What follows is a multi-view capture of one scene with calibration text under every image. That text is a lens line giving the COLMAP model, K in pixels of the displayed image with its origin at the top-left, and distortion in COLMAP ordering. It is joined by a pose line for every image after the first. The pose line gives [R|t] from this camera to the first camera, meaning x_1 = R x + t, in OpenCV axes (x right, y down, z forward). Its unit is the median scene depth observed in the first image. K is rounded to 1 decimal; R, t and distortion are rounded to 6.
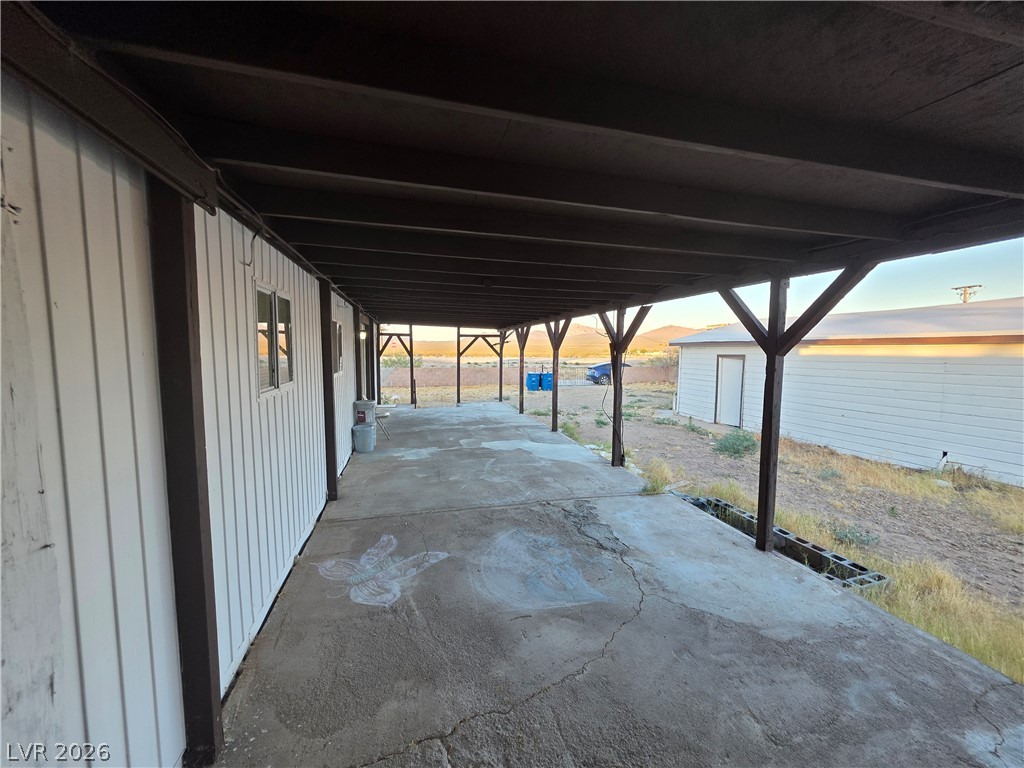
lens RADIAL K [[411.2, 0, 515.2], [0, 411.2, 382.5], [0, 0, 1]] dist [0.000975, 0.000146]
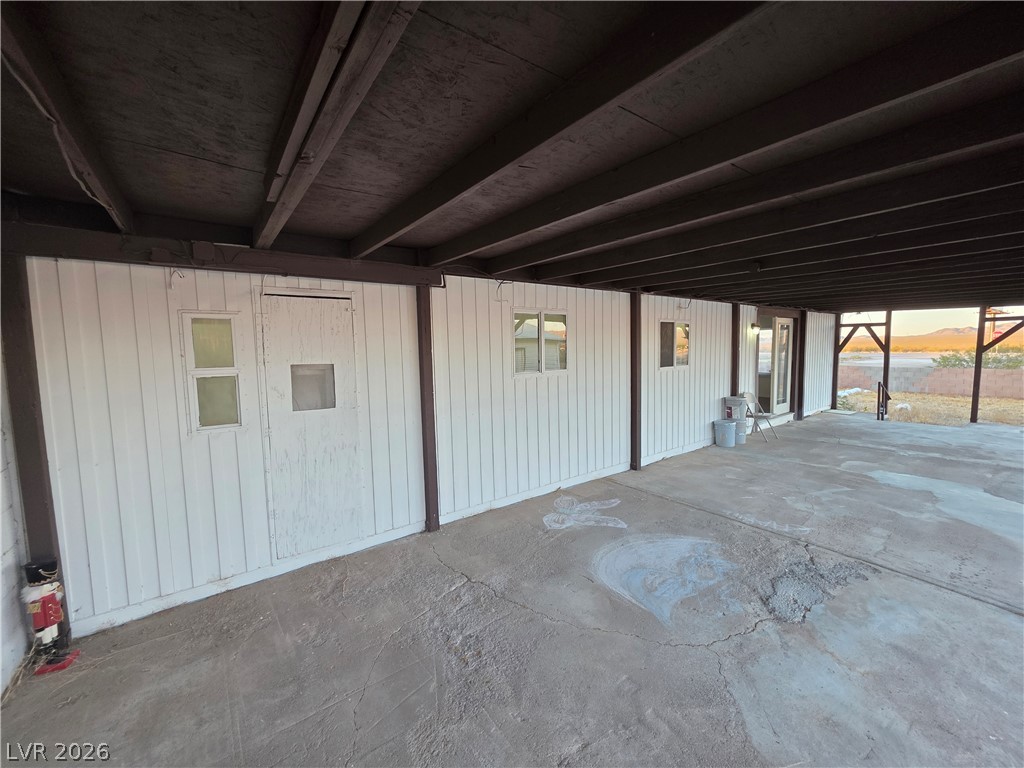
lens RADIAL K [[411.2, 0, 515.2], [0, 411.2, 382.5], [0, 0, 1]] dist [0.000975, 0.000146]
pose [[0.372187, 0.063656, -0.925972, 0.518304], [-0.056589, 0.997346, 0.045817, -0.008471], [0.926431, 0.035347, 0.374801, 0.194970]]
